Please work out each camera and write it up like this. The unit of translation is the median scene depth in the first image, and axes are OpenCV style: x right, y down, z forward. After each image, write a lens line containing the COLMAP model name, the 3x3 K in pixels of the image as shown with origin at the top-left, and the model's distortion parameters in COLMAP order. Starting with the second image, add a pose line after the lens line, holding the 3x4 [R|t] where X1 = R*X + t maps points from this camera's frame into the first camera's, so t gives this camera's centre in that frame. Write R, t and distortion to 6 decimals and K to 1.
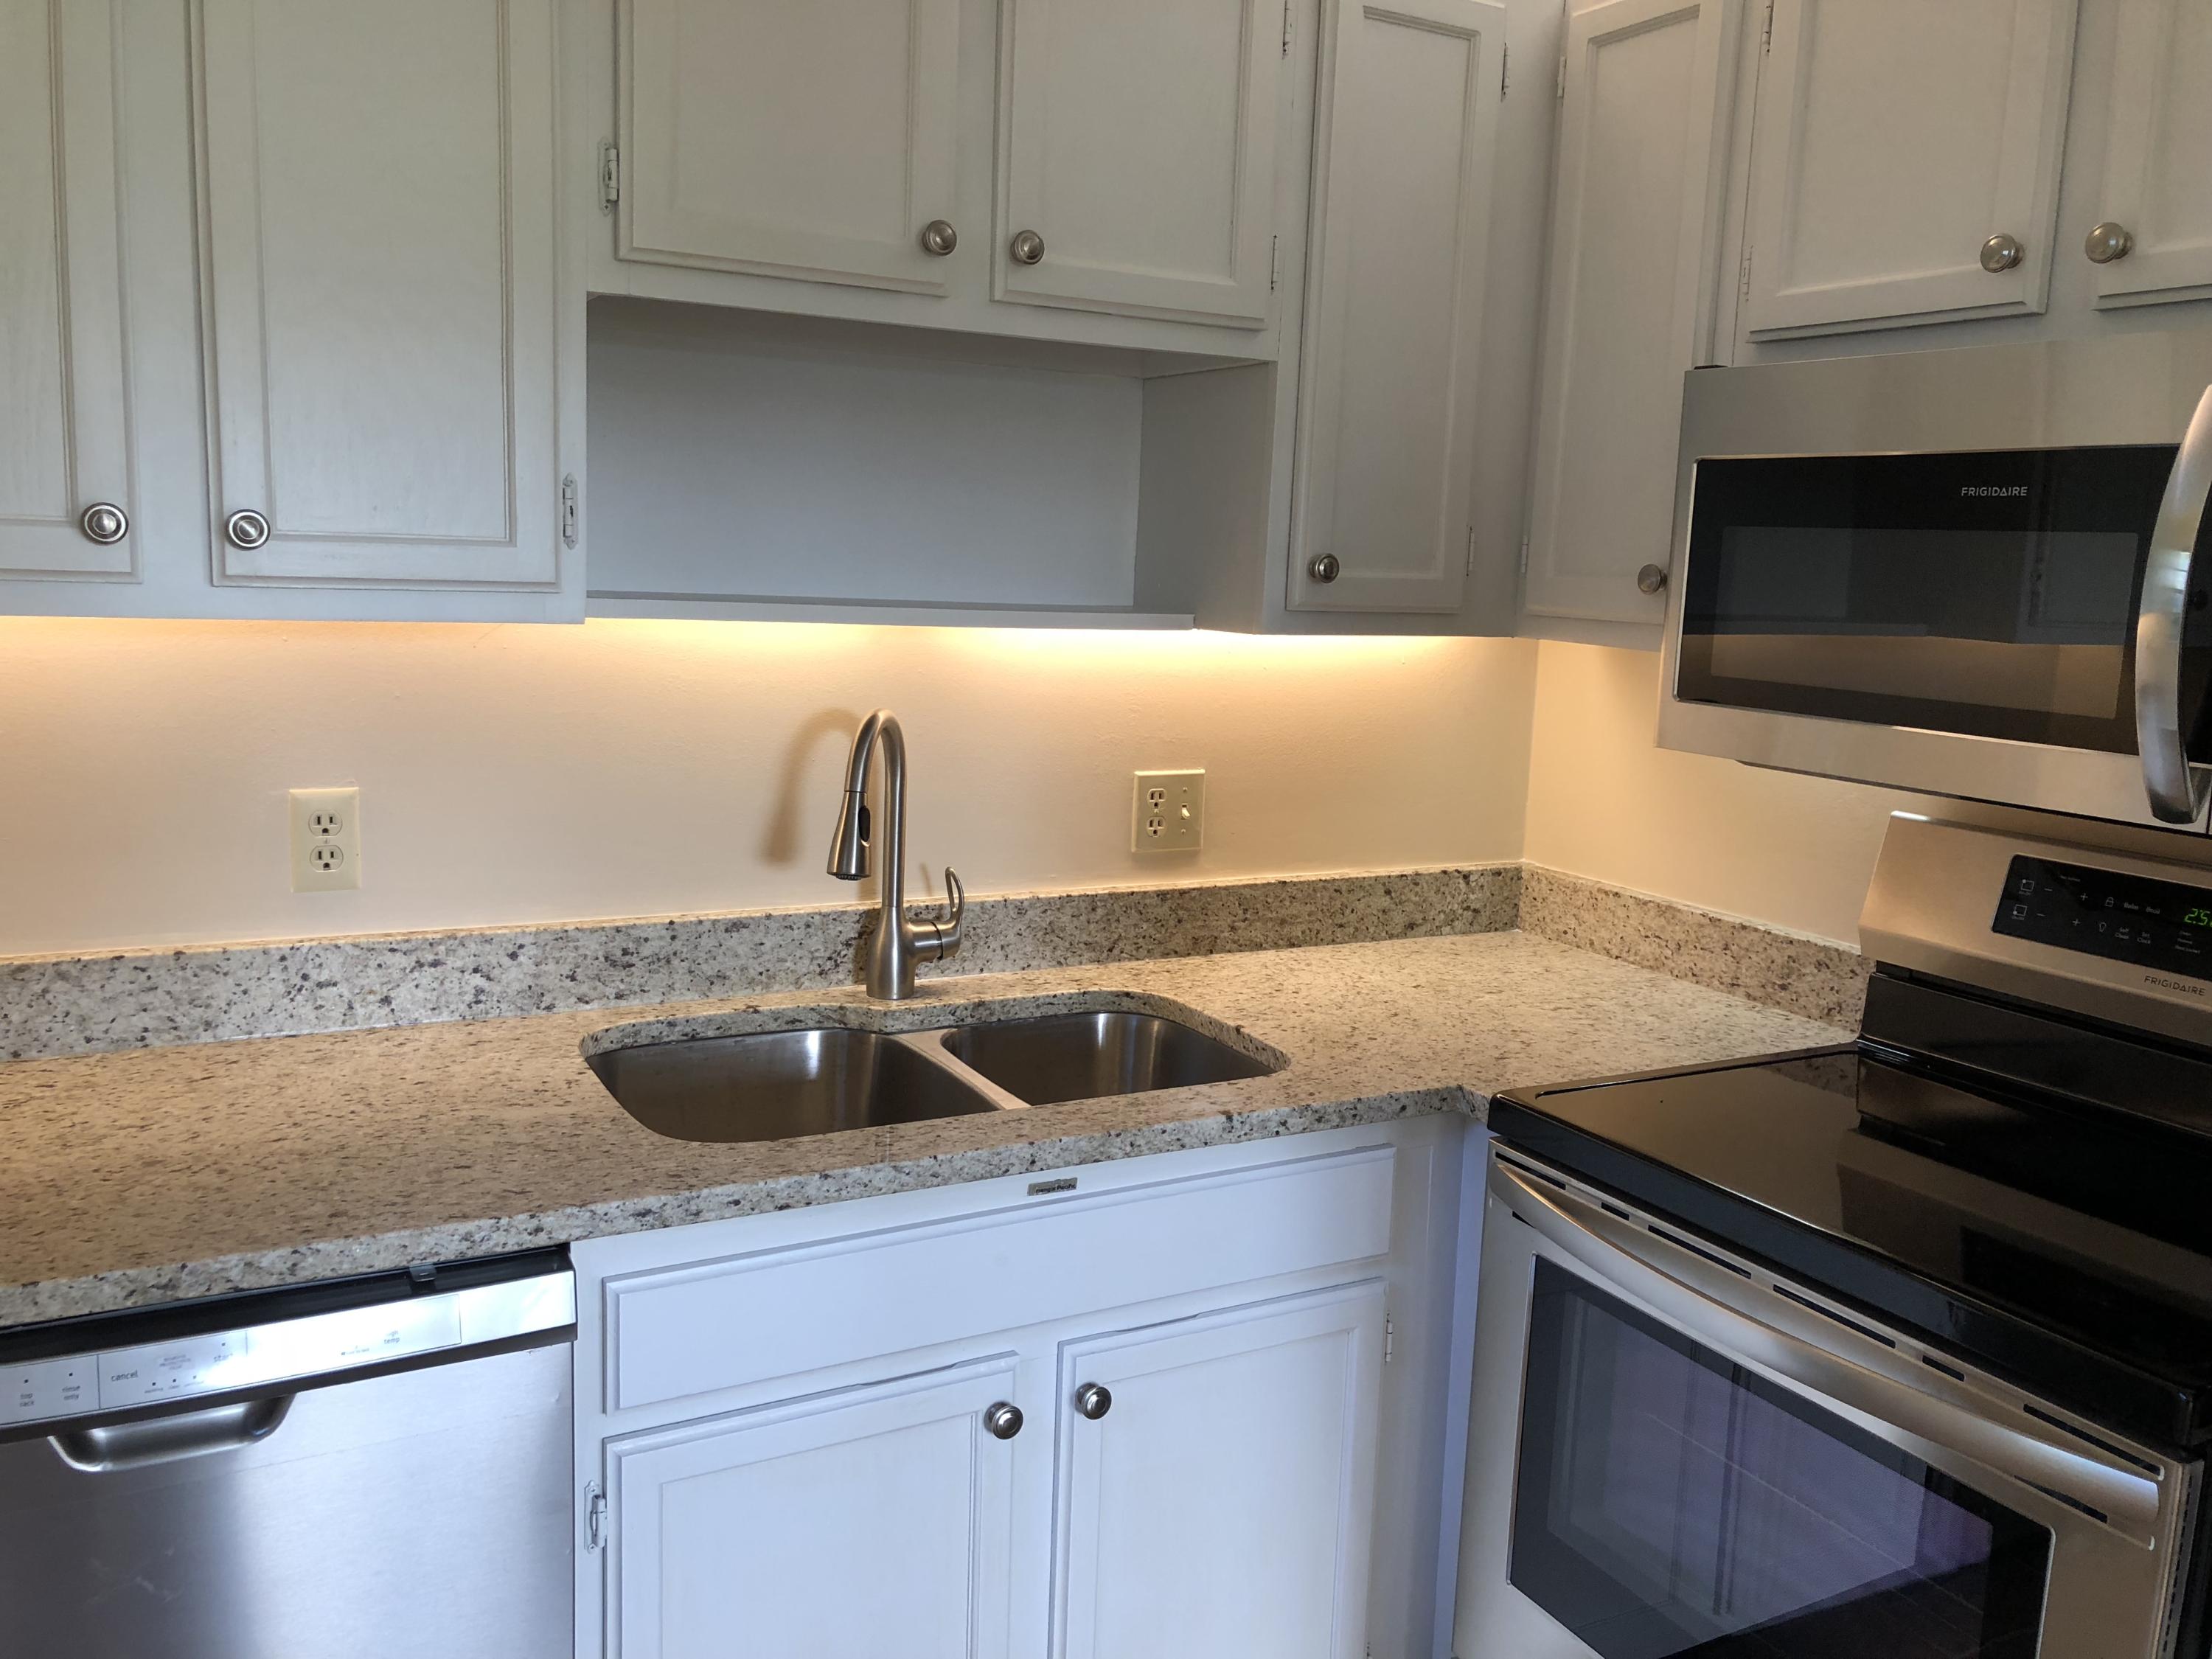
lens RADIAL K [[1802.9, 0, 1094.9], [0, 1802.9, 817.2], [0, 0, 1]] dist [0.018558, -0.006077]
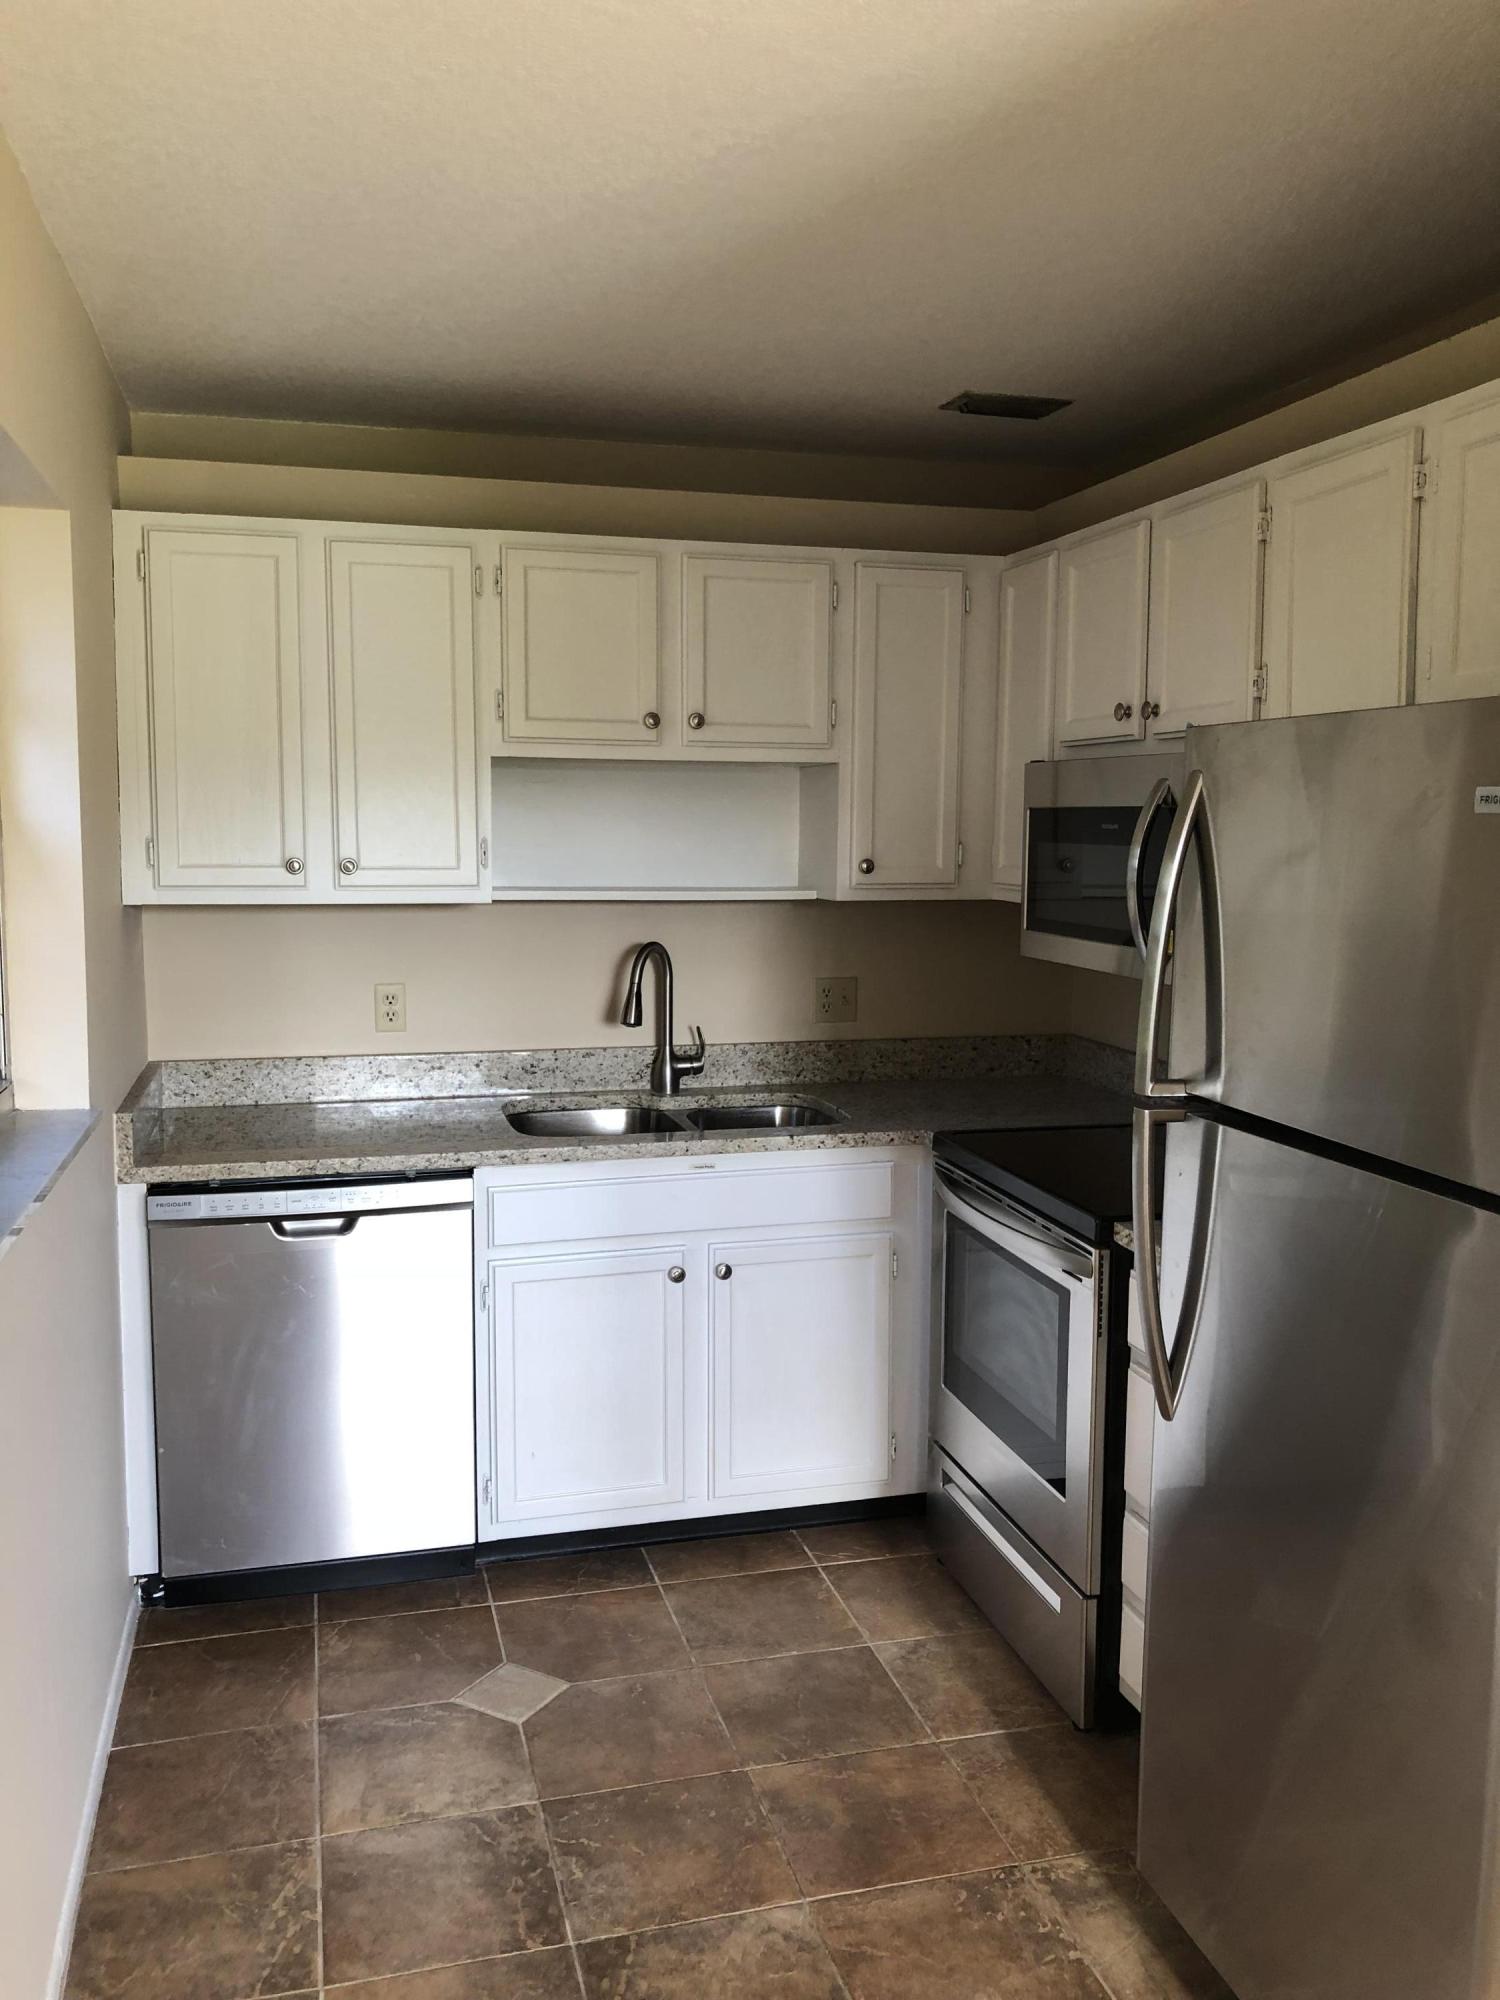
lens RADIAL K [[1630.1, 0, 749.3], [0, 1630.1, 992.7], [0, 0, 1]] dist [0.018558, -0.006077]
pose [[0.971592, -0.006966, -0.236559, 0.428967], [-0.004429, 0.998856, -0.047608, 0.084422], [0.236620, 0.047303, 0.970450, -0.742839]]
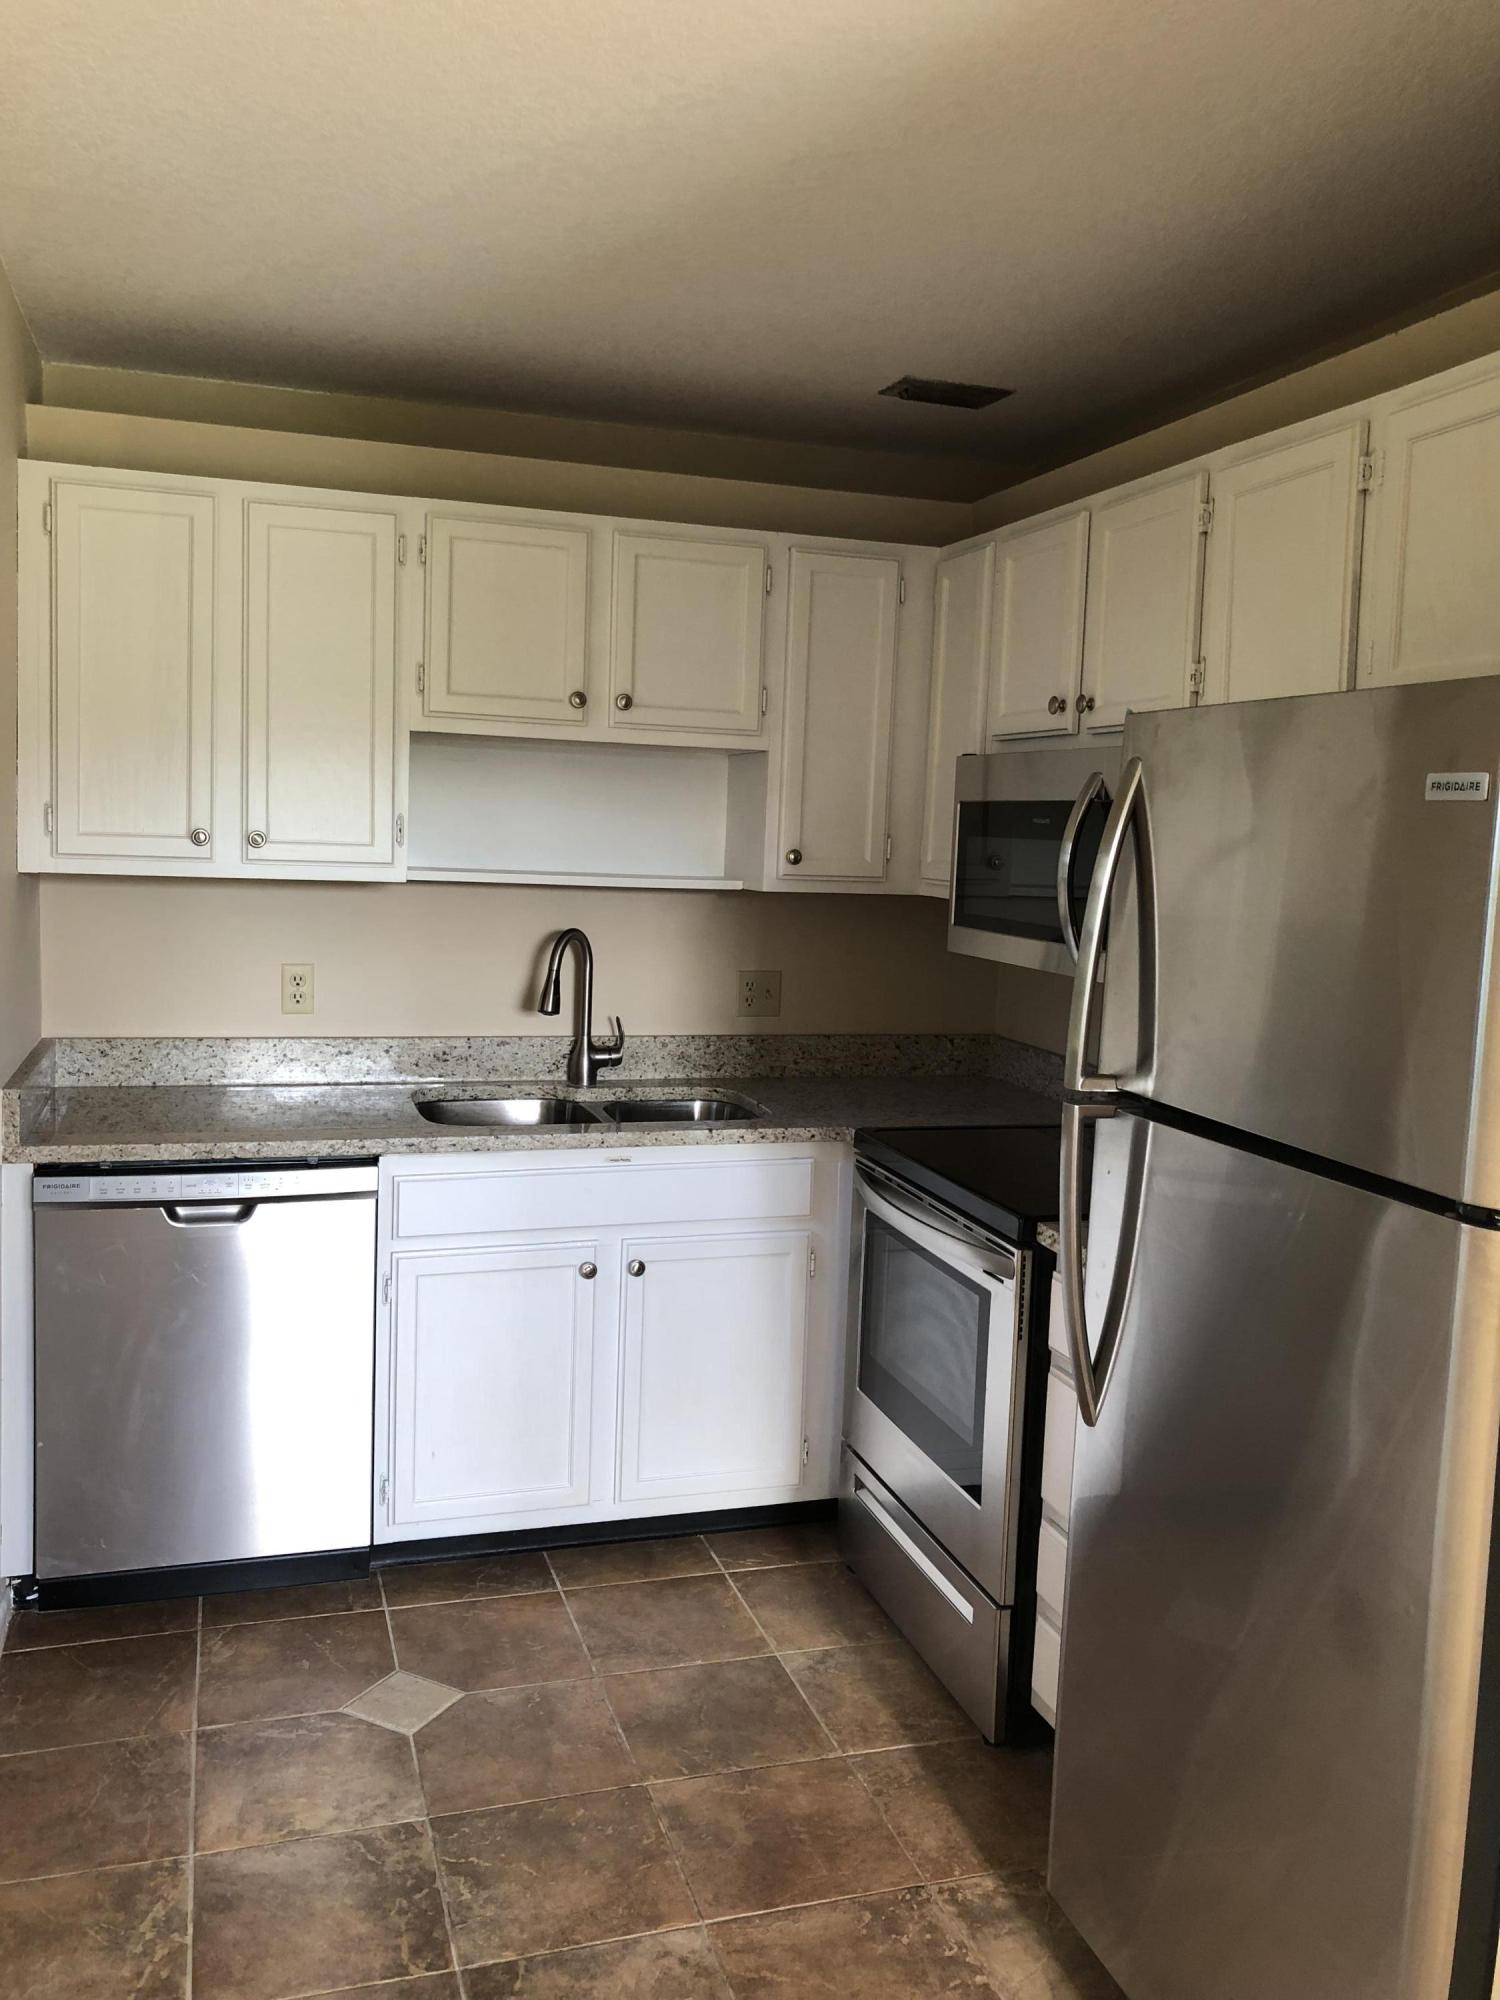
lens RADIAL K [[1626.3, 0, 747.7], [0, 1626.3, 982.1], [0, 0, 1]] dist [0.021907, -0.010976]
pose [[0.981531, 0.016488, -0.190589, 0.418978], [-0.027959, 0.997945, -0.057658, 0.096937], [0.189246, 0.061922, 0.979975, -0.699153]]
